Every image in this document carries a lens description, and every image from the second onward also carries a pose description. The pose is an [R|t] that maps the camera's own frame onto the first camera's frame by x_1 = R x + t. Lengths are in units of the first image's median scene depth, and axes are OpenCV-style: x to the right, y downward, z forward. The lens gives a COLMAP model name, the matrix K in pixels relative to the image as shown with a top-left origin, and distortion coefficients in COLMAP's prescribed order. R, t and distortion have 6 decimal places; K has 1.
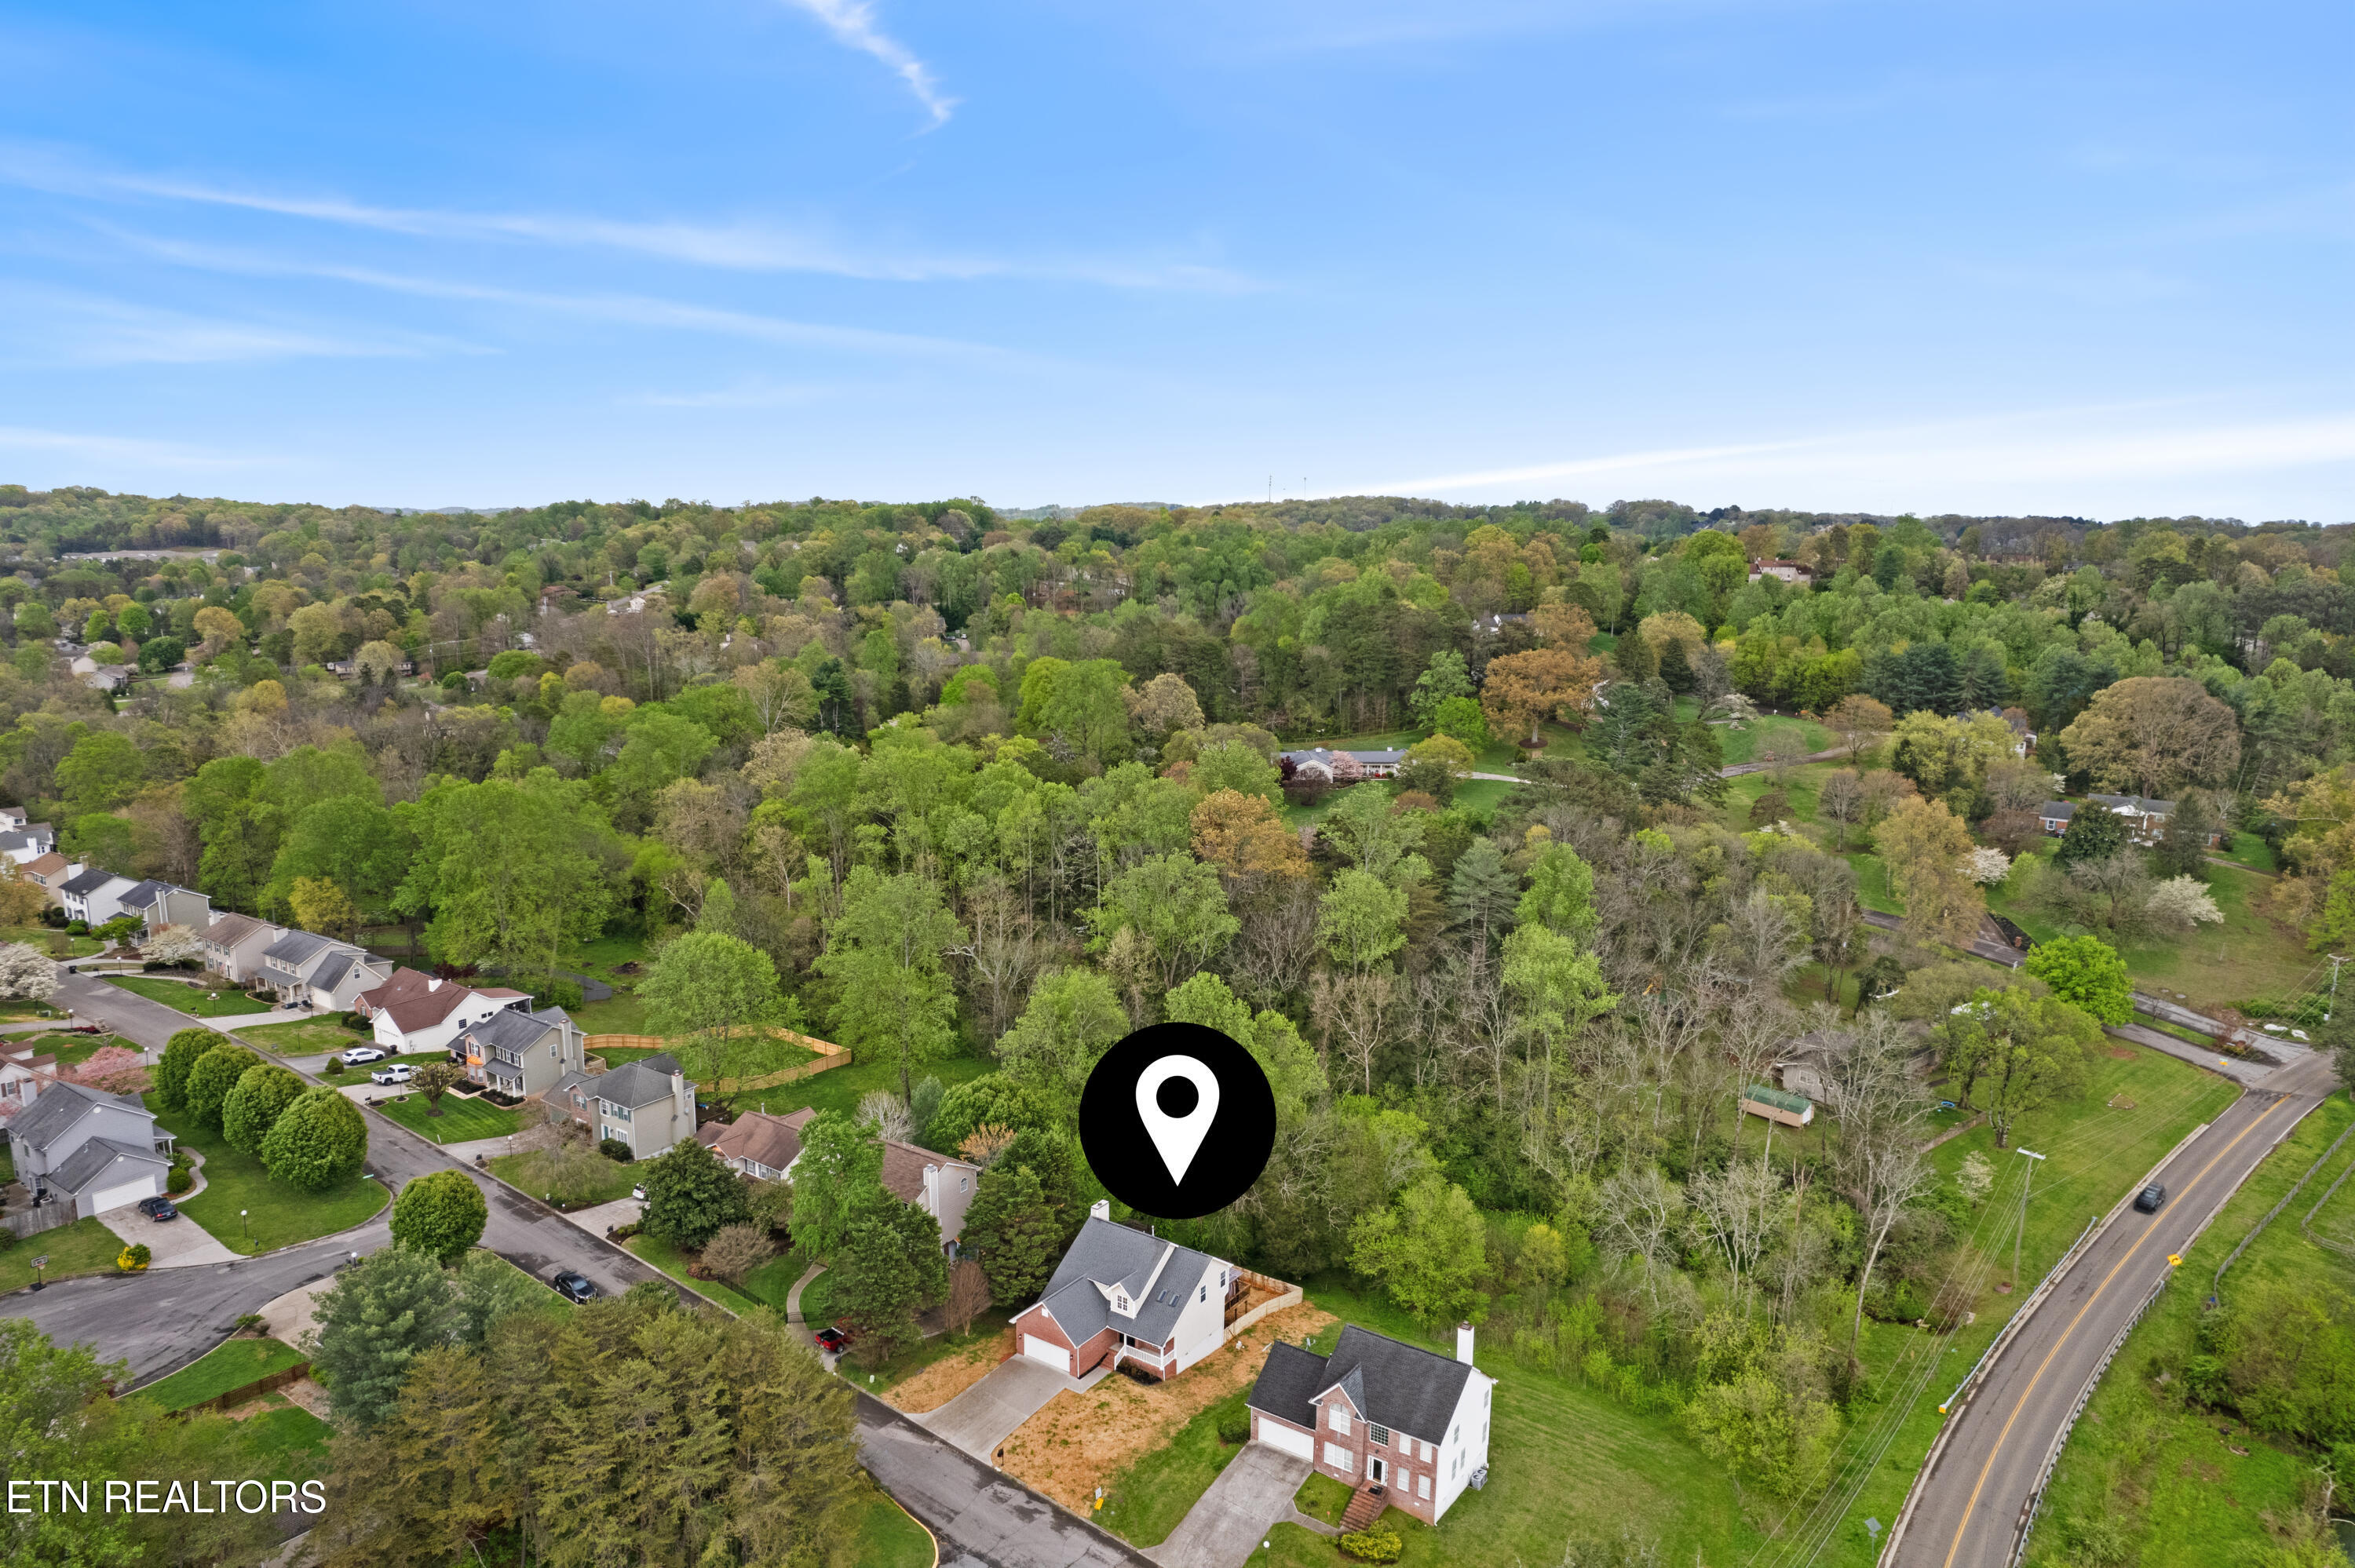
lens RADIAL K [[1495.0, 0, 1173.9], [0, 1495.0, 863.6], [0, 0, 1]] dist [-0.049979, 0.001173]
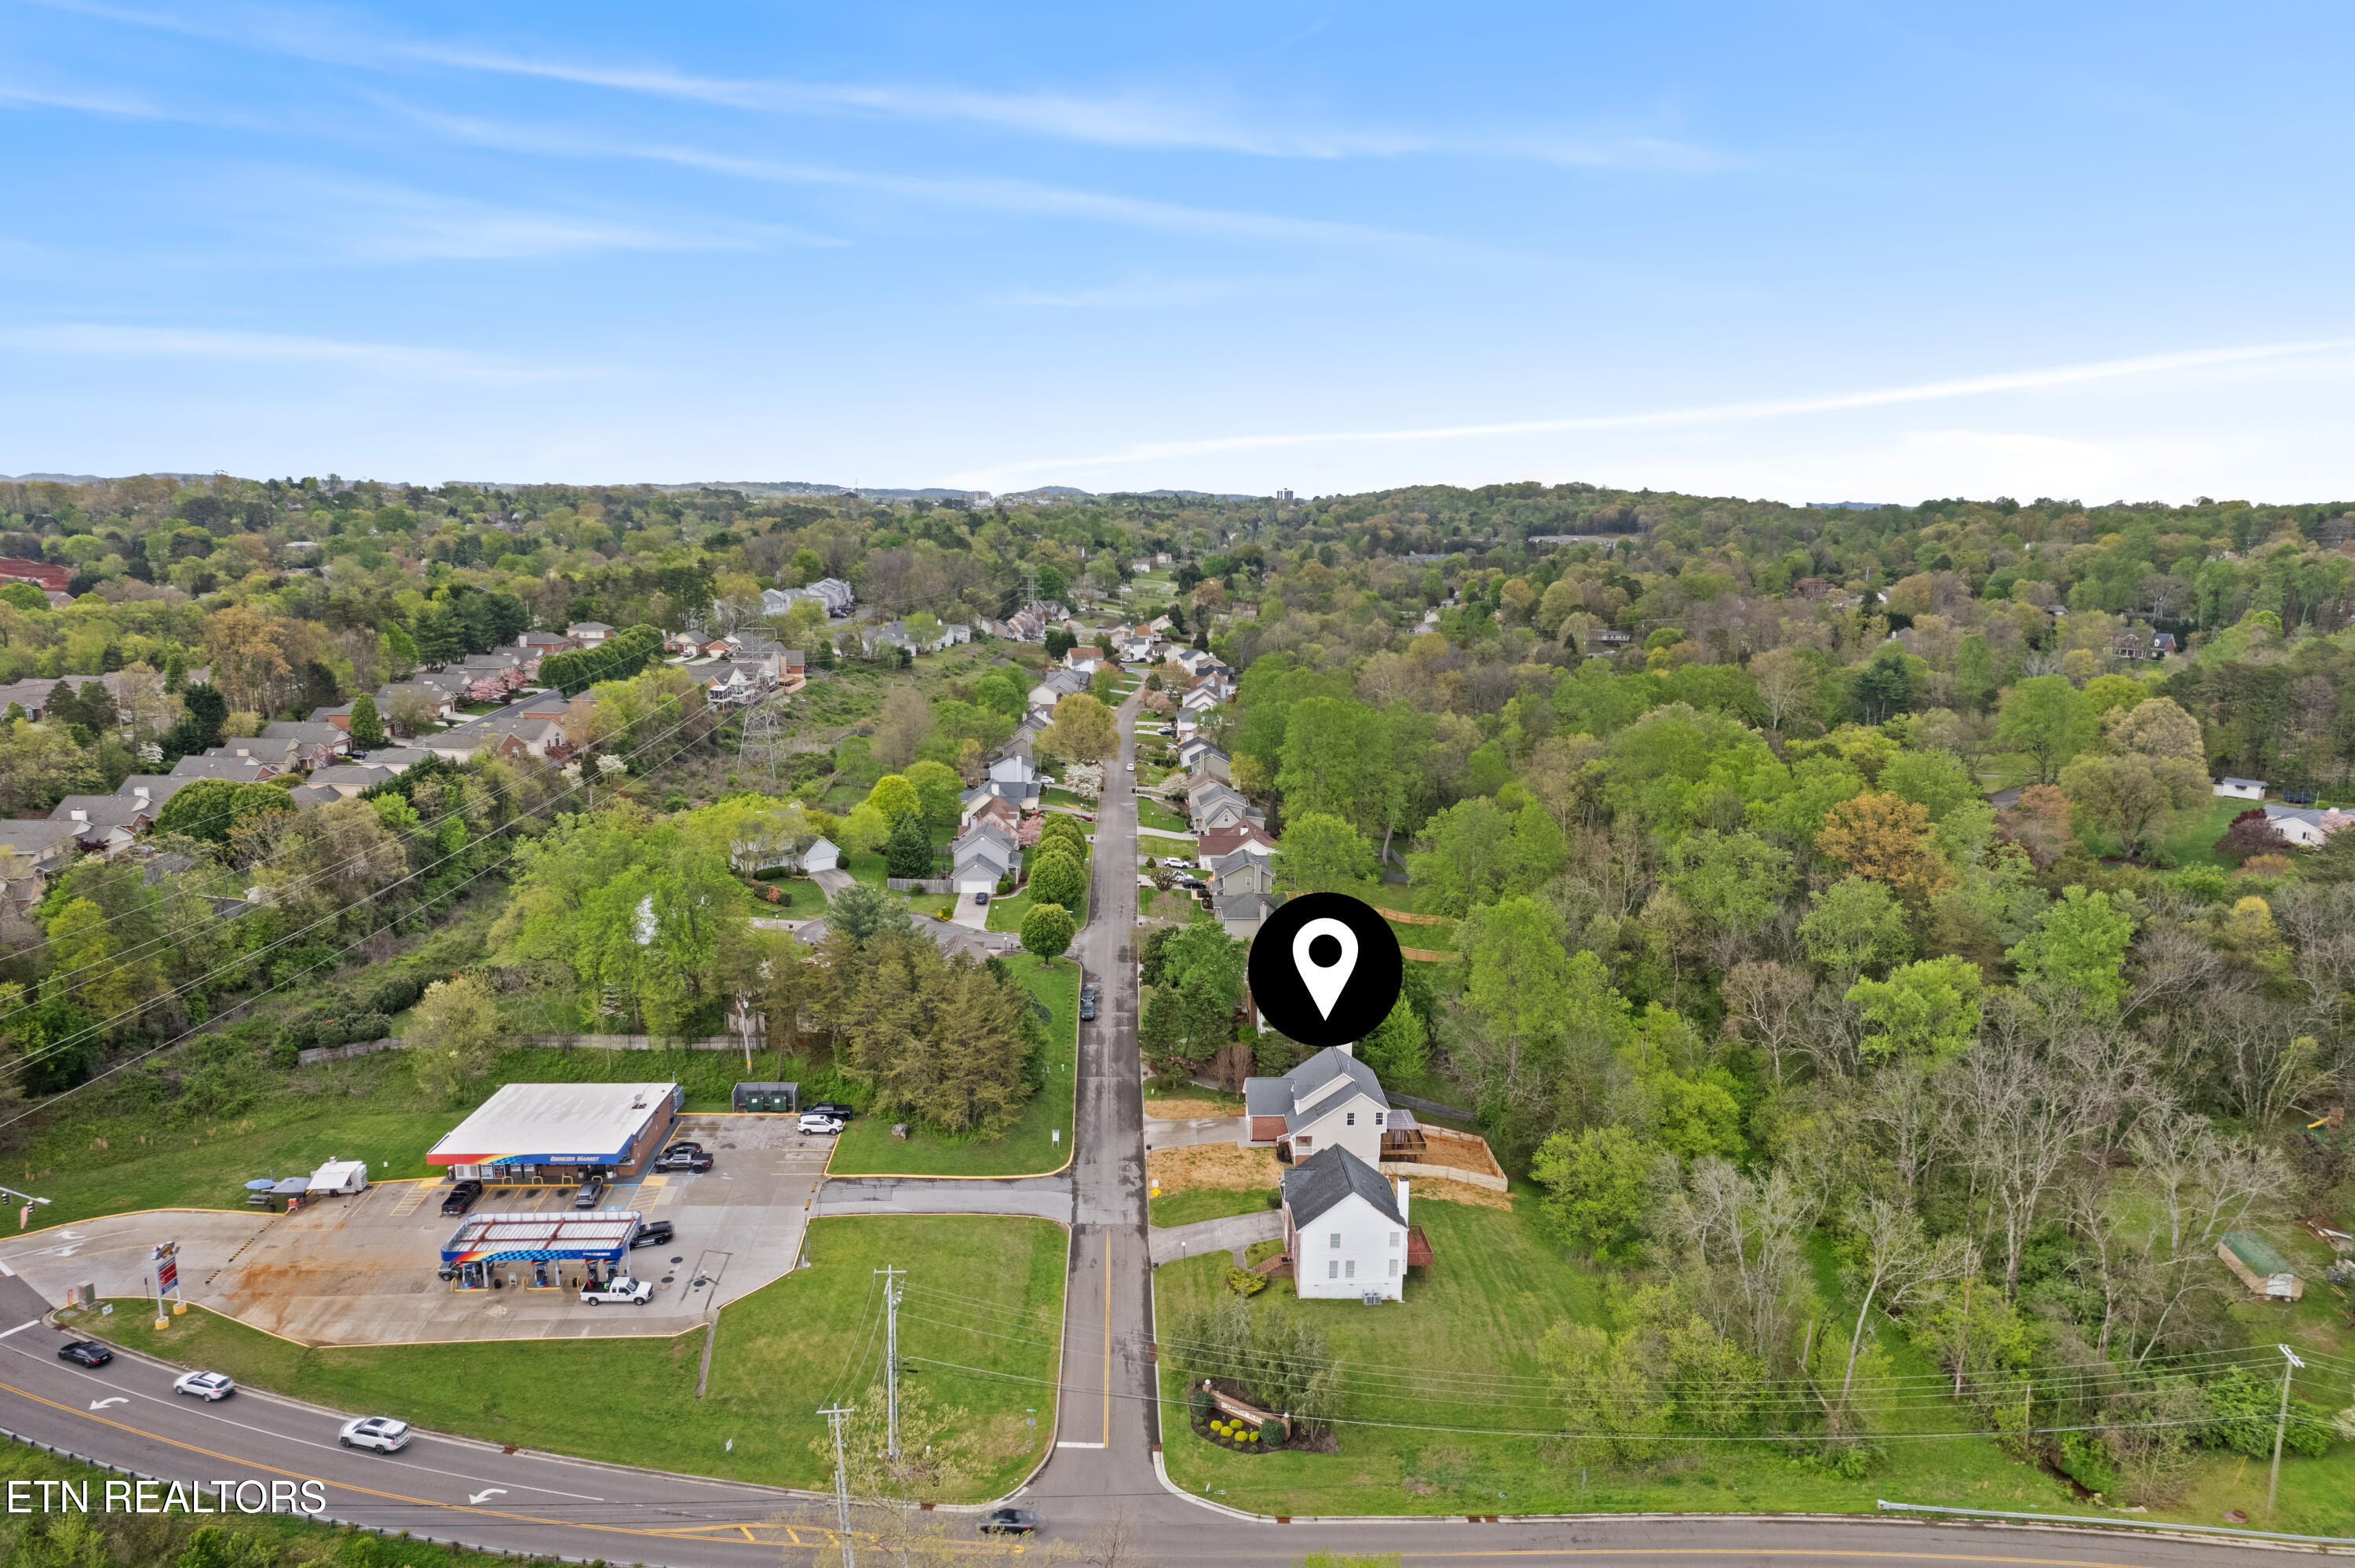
lens RADIAL K [[1499.3, 0, 1177.5], [0, 1499.3, 784.0], [0, 0, 1]] dist [-0.059319, 0.047533]
pose [[0.606418, 0.143486, -0.782093, 0.933659], [-0.182956, 0.982372, 0.038369, -0.012461], [0.773811, 0.119821, 0.621980, 0.064142]]
